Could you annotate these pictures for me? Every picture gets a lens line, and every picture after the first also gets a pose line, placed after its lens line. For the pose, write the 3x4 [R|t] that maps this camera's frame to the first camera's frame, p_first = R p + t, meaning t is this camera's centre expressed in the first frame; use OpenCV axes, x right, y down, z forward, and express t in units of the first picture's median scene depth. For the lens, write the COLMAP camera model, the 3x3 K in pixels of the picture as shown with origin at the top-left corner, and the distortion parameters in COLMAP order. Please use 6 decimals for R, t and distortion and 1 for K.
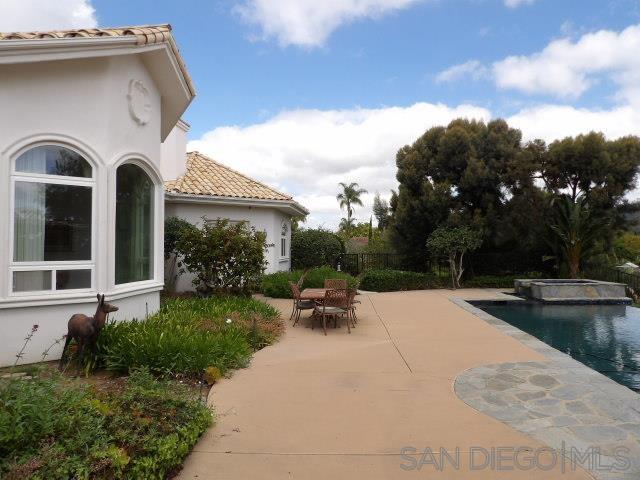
lens RADIAL K [[458.9, 0, 324.1], [0, 458.9, 236.3], [0, 0, 1]] dist [-0.038680, 0.042013]
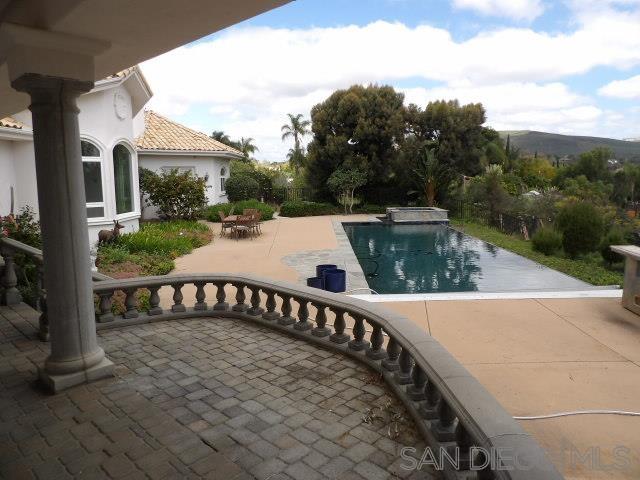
lens RADIAL K [[458.9, 0, 324.1], [0, 458.9, 236.3], [0, 0, 1]] dist [-0.038680, 0.042013]
pose [[0.995623, -0.015183, 0.092221, 0.107702], [0.000223, 0.987099, 0.160111, -0.055120], [-0.093462, -0.159390, 0.982782, -0.478824]]
